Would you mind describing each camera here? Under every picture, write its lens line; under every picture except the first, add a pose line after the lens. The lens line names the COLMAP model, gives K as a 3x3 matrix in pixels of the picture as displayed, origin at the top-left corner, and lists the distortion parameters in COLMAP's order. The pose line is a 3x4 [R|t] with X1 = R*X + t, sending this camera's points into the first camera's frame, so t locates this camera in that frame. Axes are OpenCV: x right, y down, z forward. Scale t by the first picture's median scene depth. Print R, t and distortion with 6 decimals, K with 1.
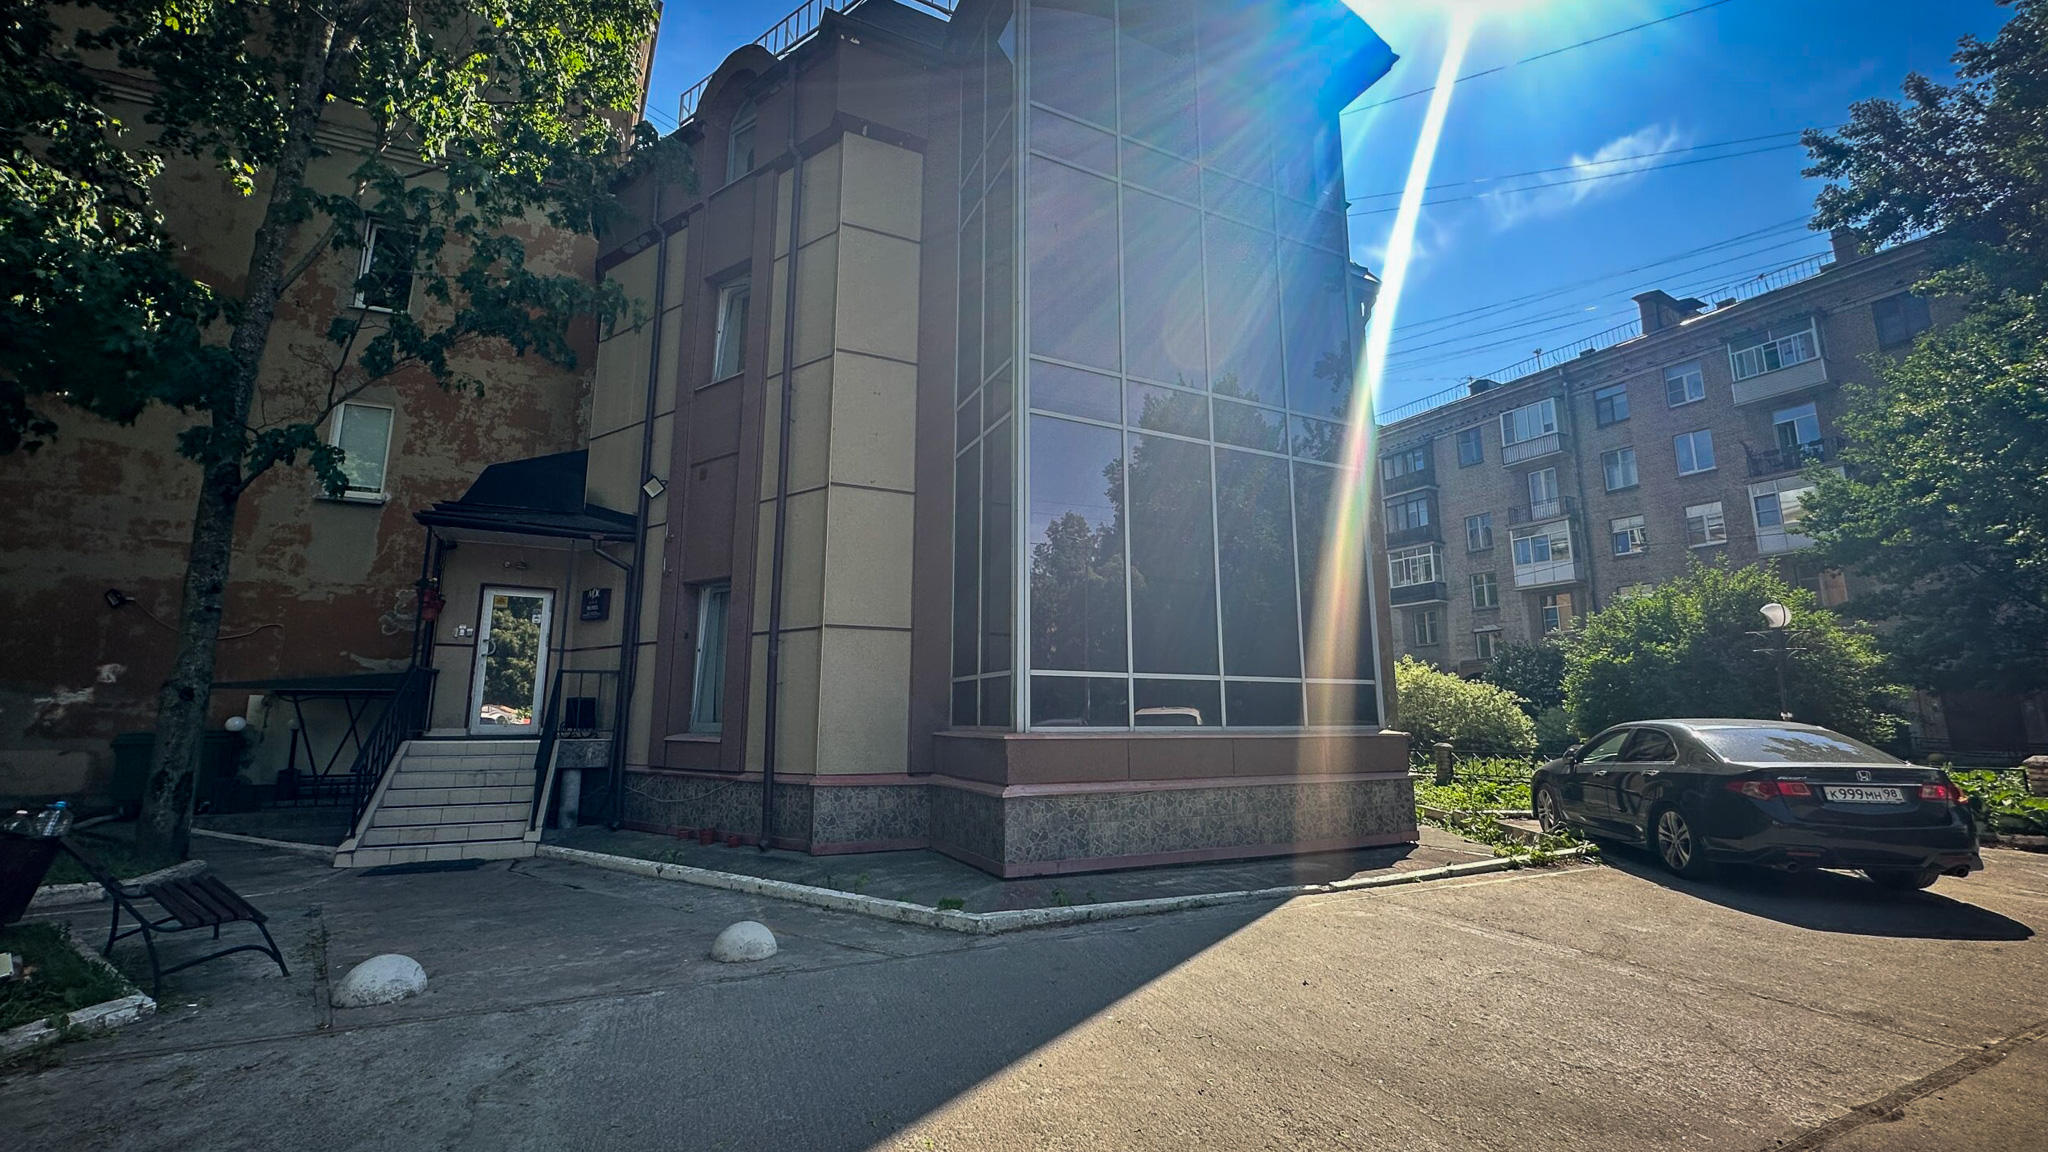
lens RADIAL K [[827.6, 0, 1016.1], [0, 827.6, 574.7], [0, 0, 1]] dist [0.003596, 0.002121]
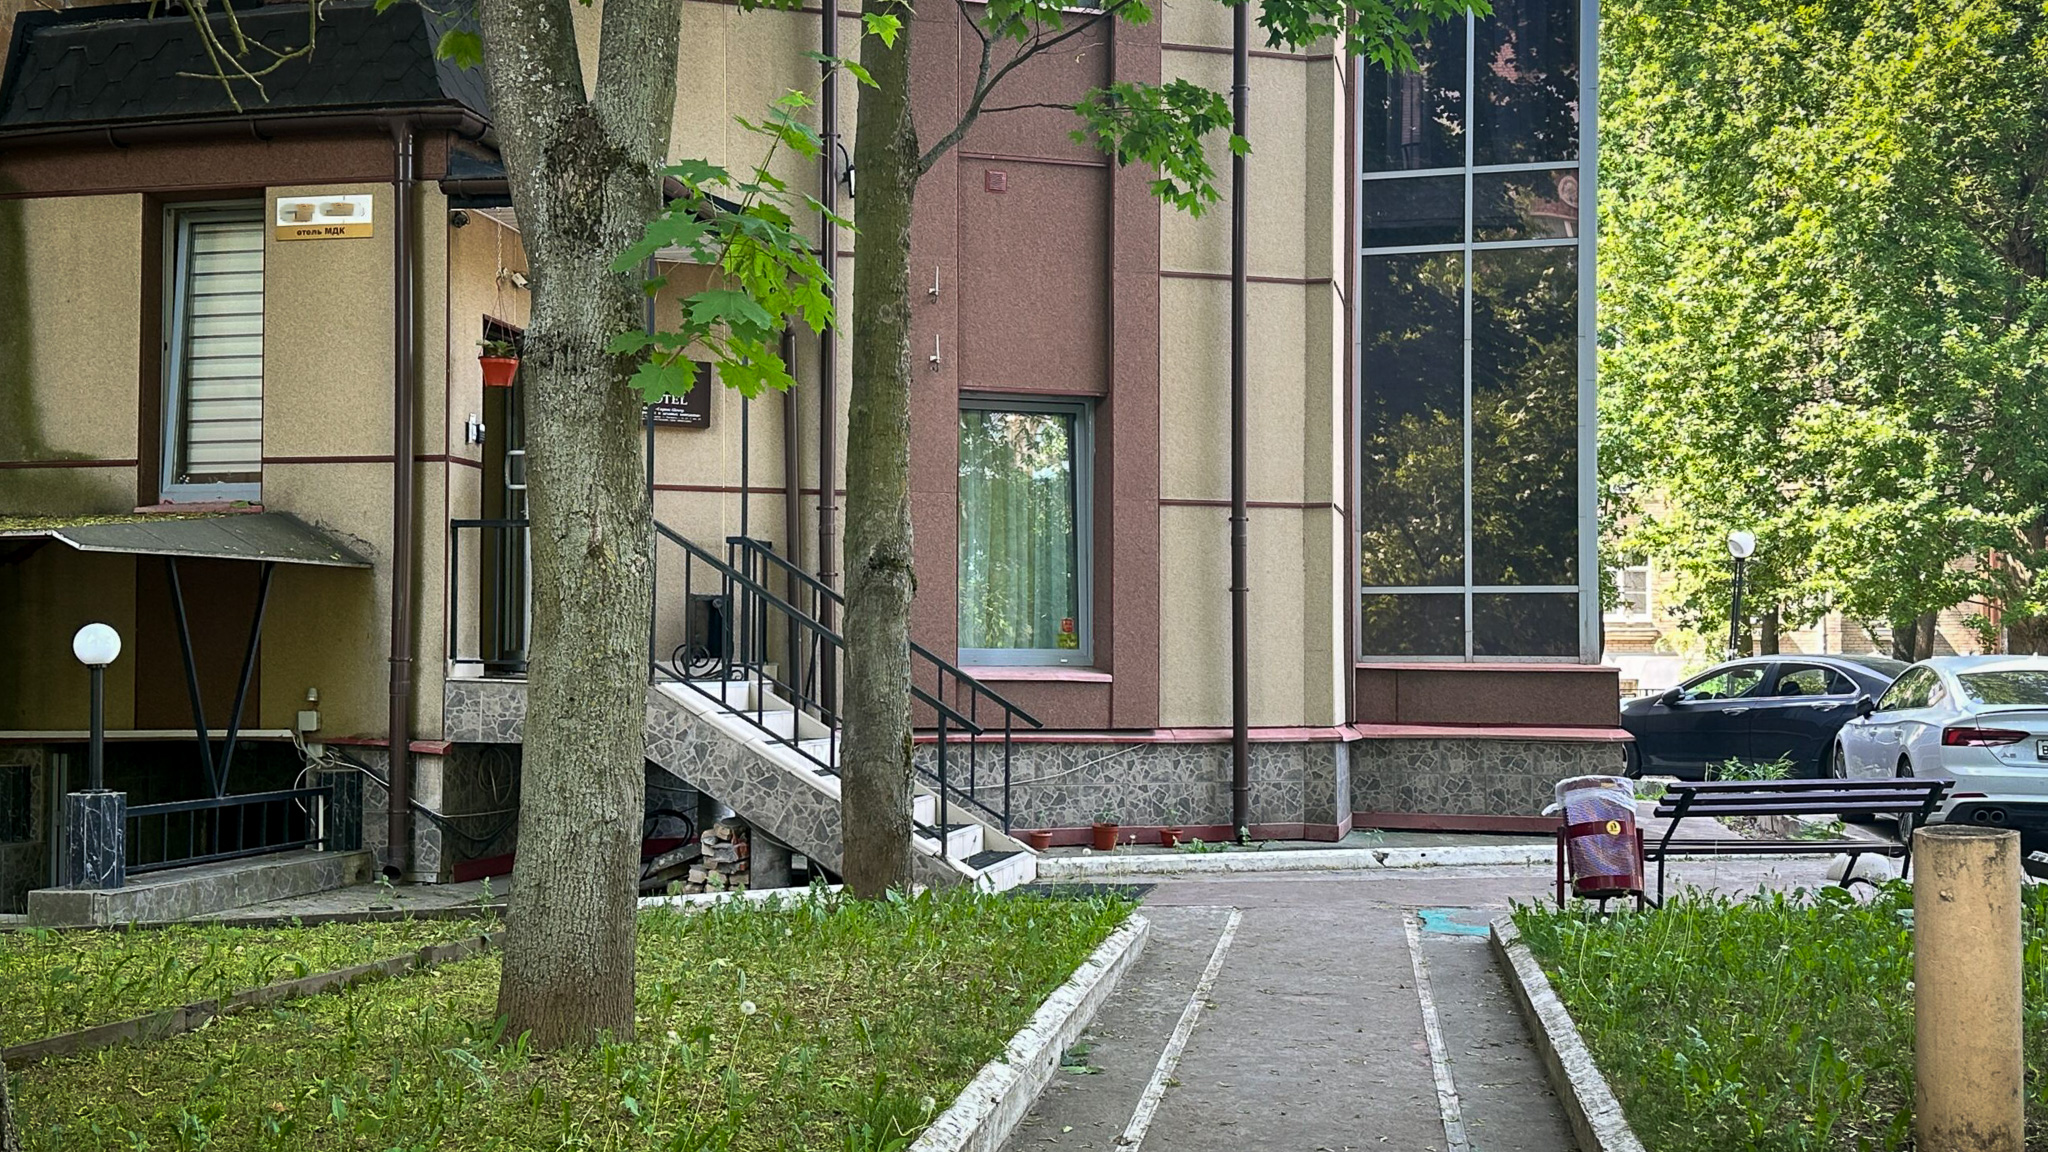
lens RADIAL K [[2155.4, 0, 983.4], [0, 2155.4, 584.3], [0, 0, 1]] dist [0.055473, 0.000000]
pose [[0.609751, 0.028339, 0.792087, -1.455641], [-0.143605, 0.986771, 0.075243, 0.029664], [-0.779475, -0.159627, 0.605754, 0.142618]]
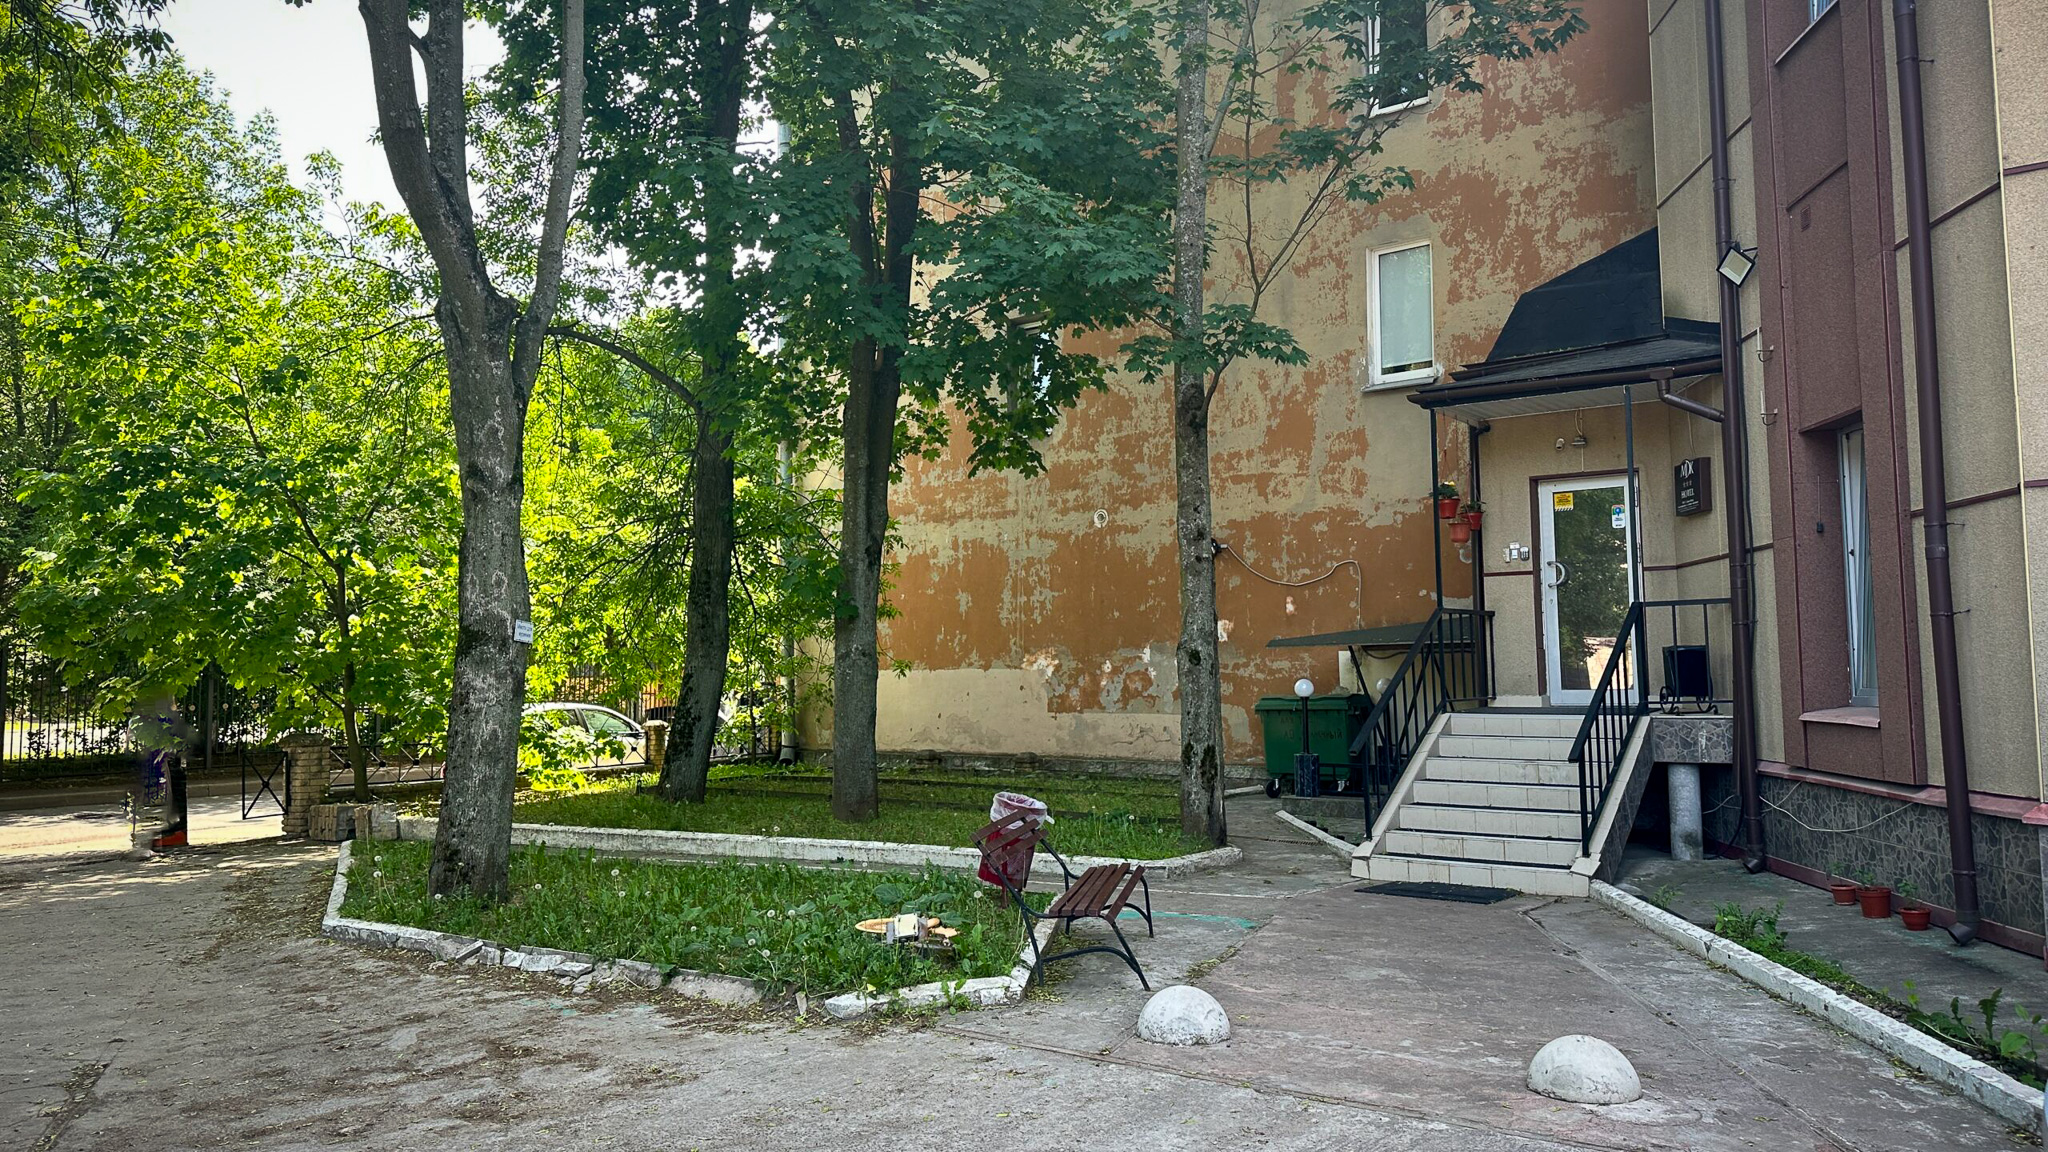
lens RADIAL K [[1419.5, 0, 1009.3], [0, 1419.5, 576.0], [0, 0, 1]] dist [0.054313, -0.079205]
pose [[0.466754, -0.068691, -0.881715, 0.167377], [0.164343, 0.986351, 0.010155, 0.008573], [0.868983, -0.149644, 0.471672, 0.104731]]
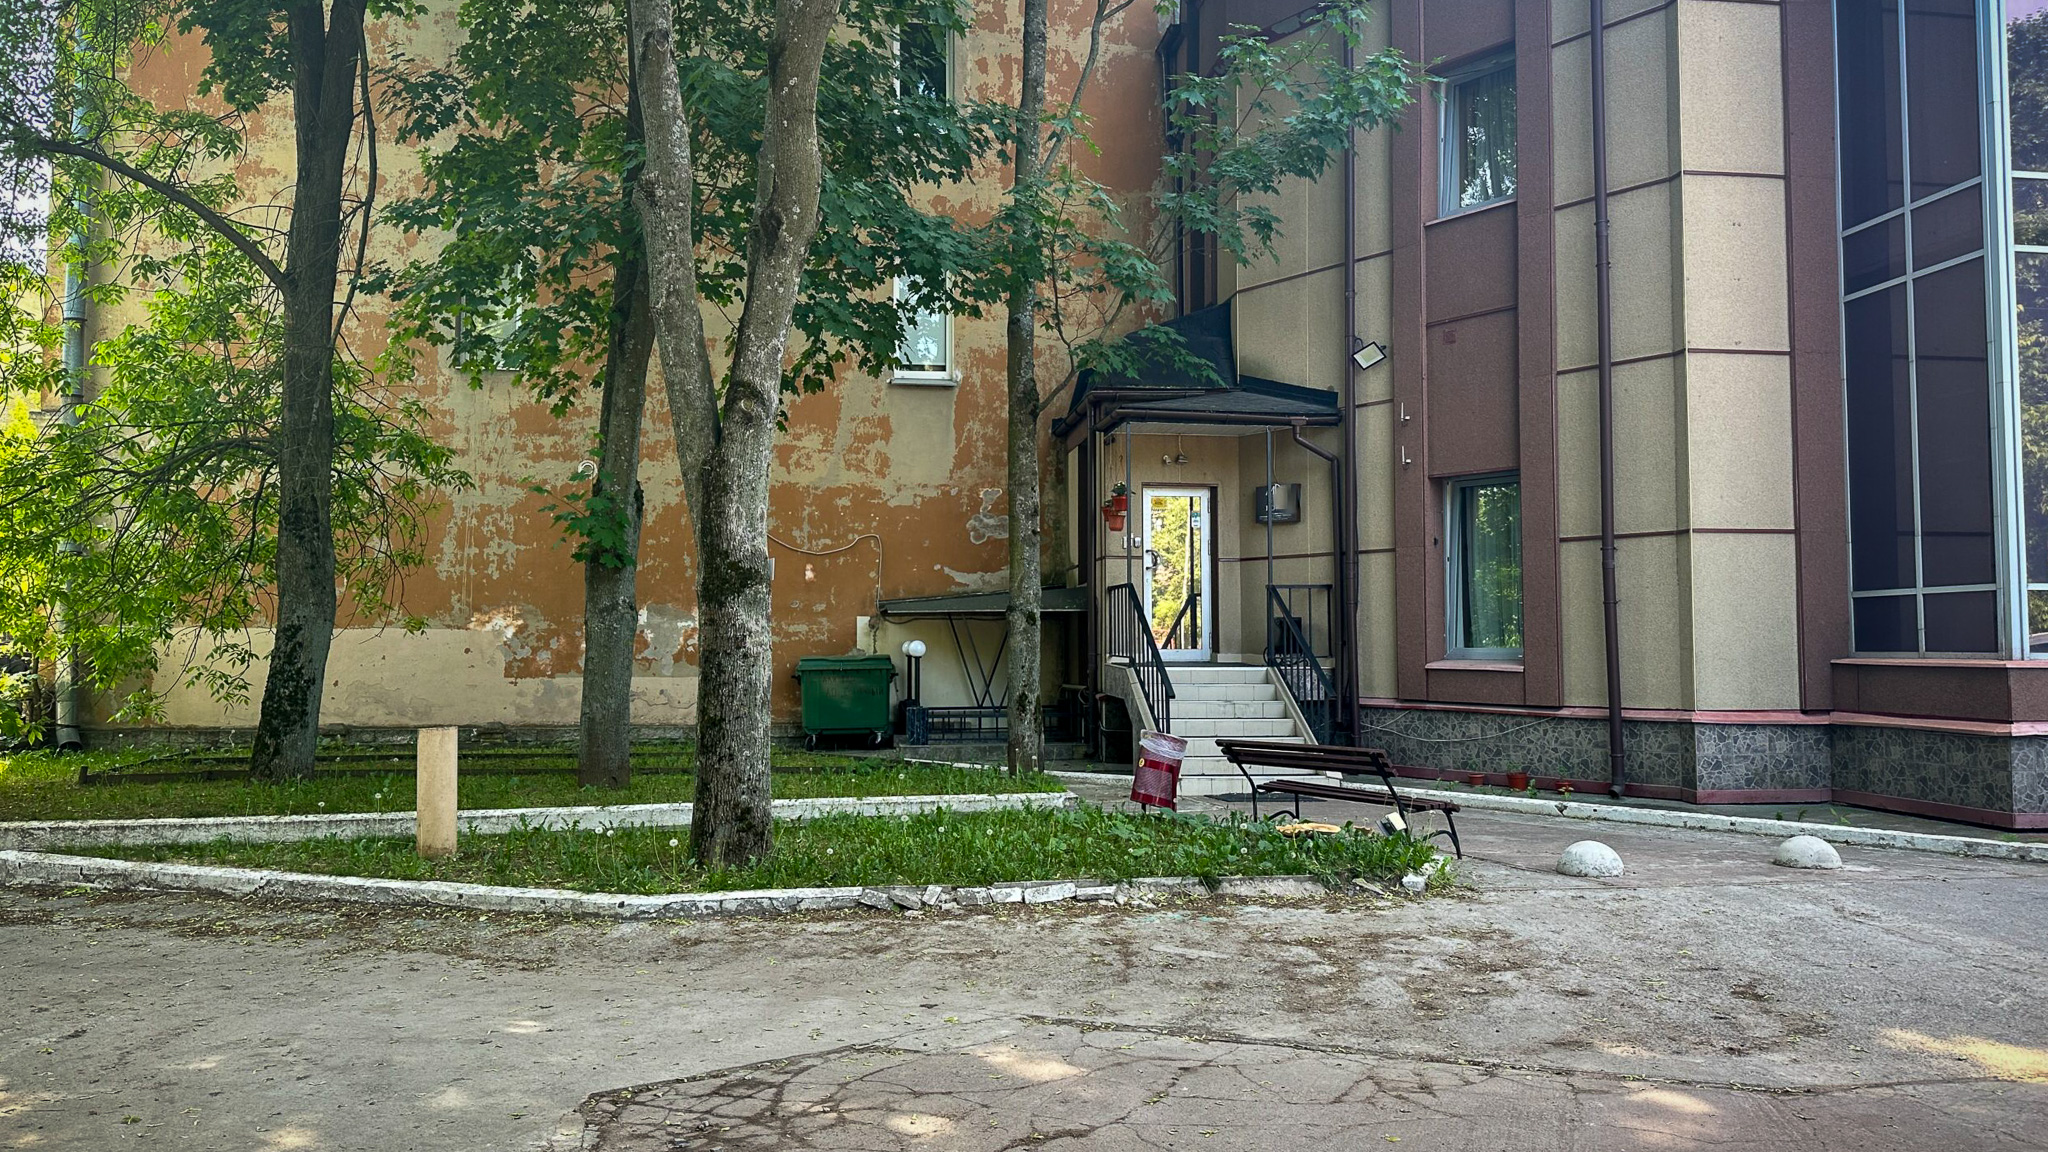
lens RADIAL K [[1419.5, 0, 1035.4], [0, 1419.5, 562.0], [0, 0, 1]] dist [0.054313, -0.079205]
pose [[0.961527, -0.018047, -0.274117, -0.388680], [0.049535, 0.992874, 0.108388, -0.075755], [0.270208, -0.117797, 0.955569, -0.429120]]
